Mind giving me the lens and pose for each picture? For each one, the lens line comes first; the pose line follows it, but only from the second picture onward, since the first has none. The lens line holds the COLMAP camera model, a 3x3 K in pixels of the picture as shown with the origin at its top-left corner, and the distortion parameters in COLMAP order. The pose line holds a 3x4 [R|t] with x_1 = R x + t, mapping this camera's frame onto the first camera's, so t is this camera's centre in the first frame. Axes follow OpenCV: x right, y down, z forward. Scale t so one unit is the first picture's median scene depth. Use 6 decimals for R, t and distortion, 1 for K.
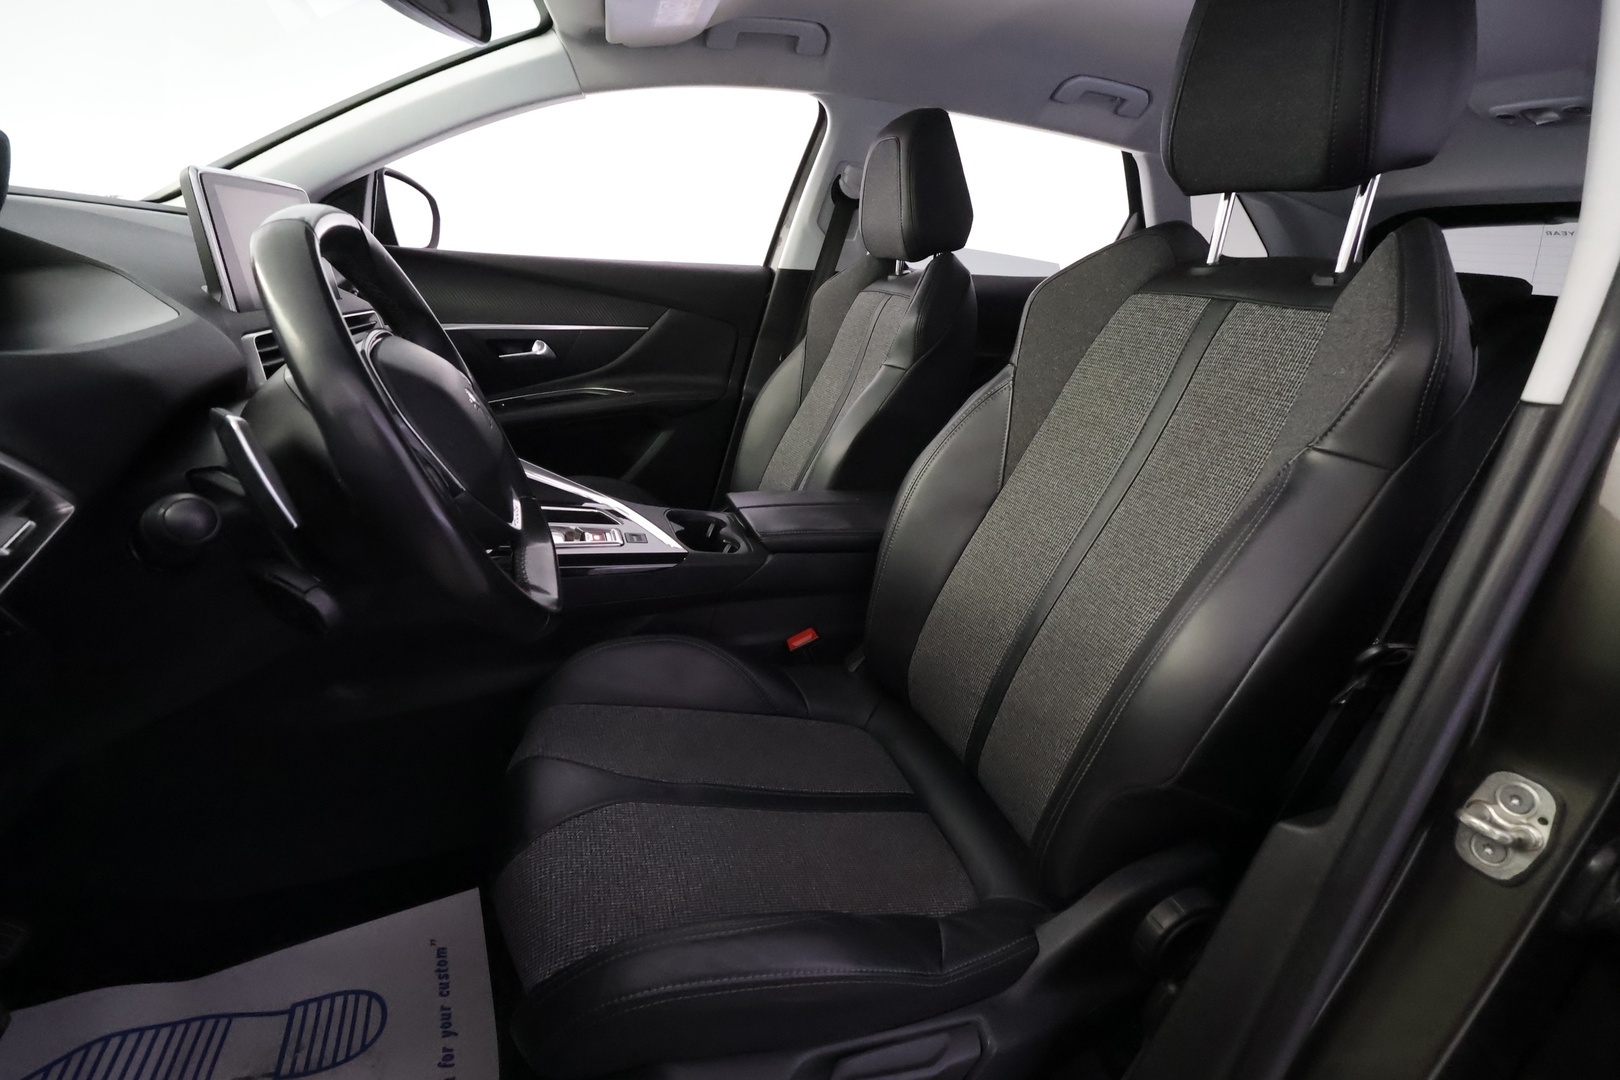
lens RADIAL K [[752.7, 0, 806.8], [0, 752.7, 539.5], [0, 0, 1]] dist [0.004371, 0.001186]
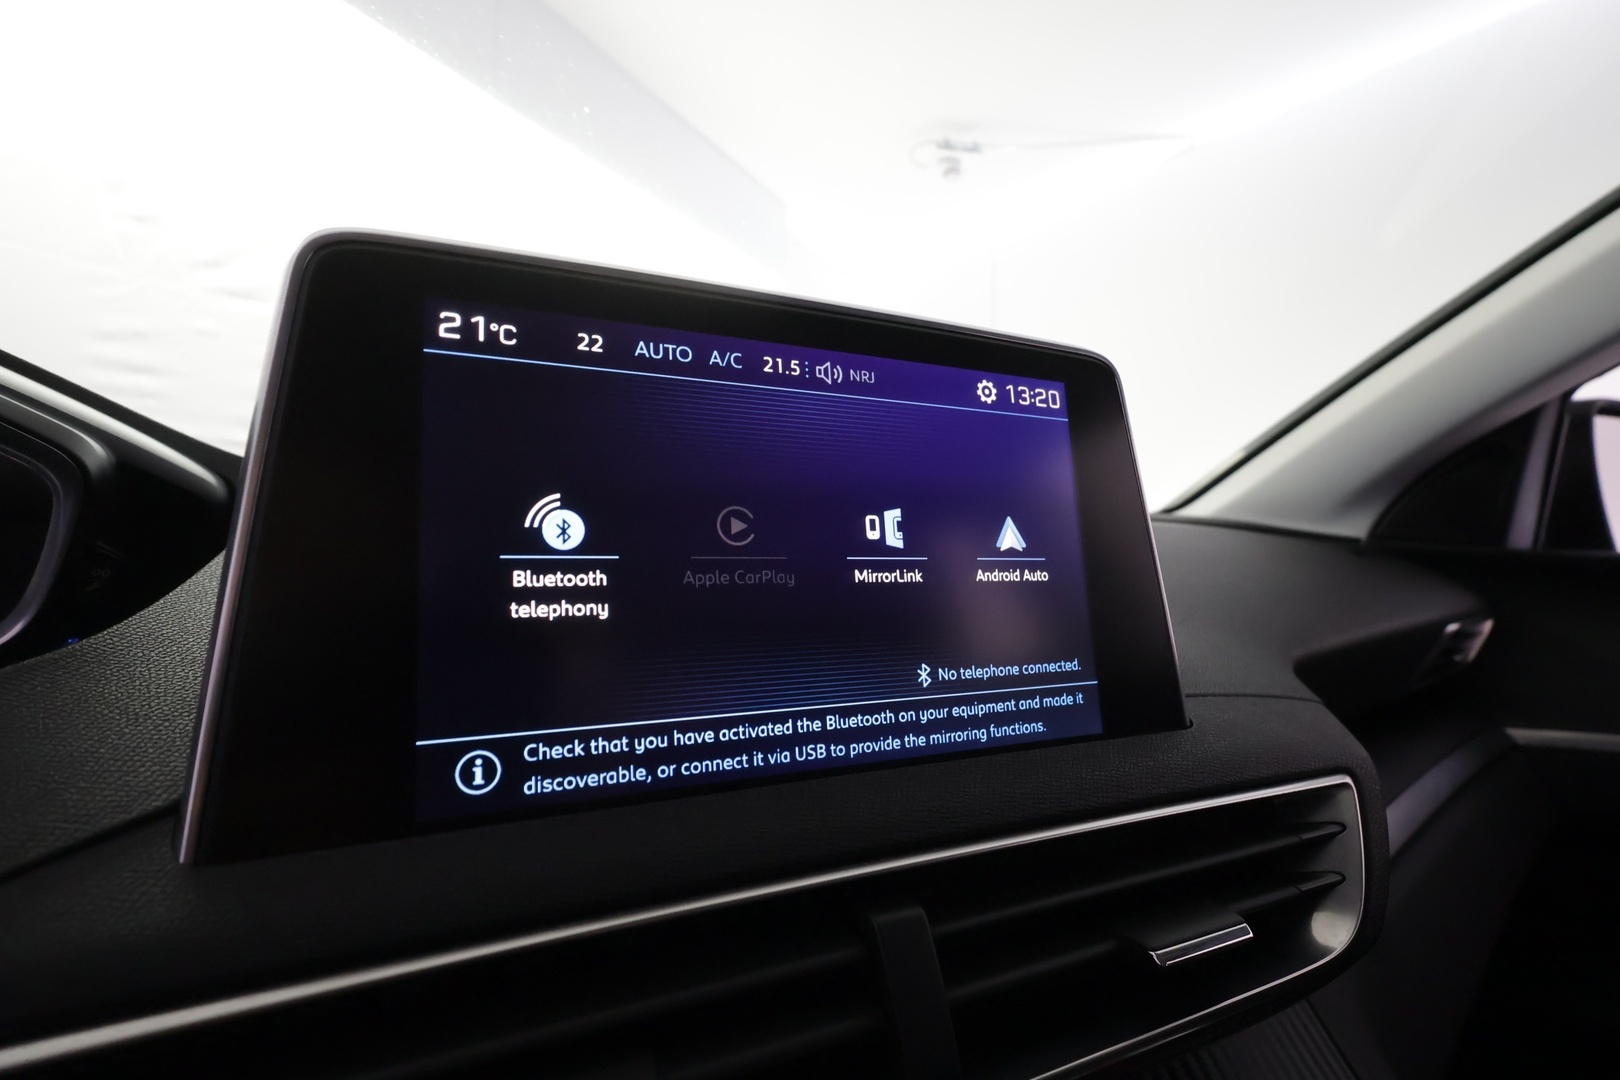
lens RADIAL K [[752.7, 0, 812.6], [0, 752.7, 541.6], [0, 0, 1]] dist [0.001692, 0.000875]
pose [[0.261053, -0.073471, -0.962524, -0.347944], [-0.326537, 0.931600, -0.159673, -0.255905], [0.908419, 0.355983, 0.219206, 0.703335]]
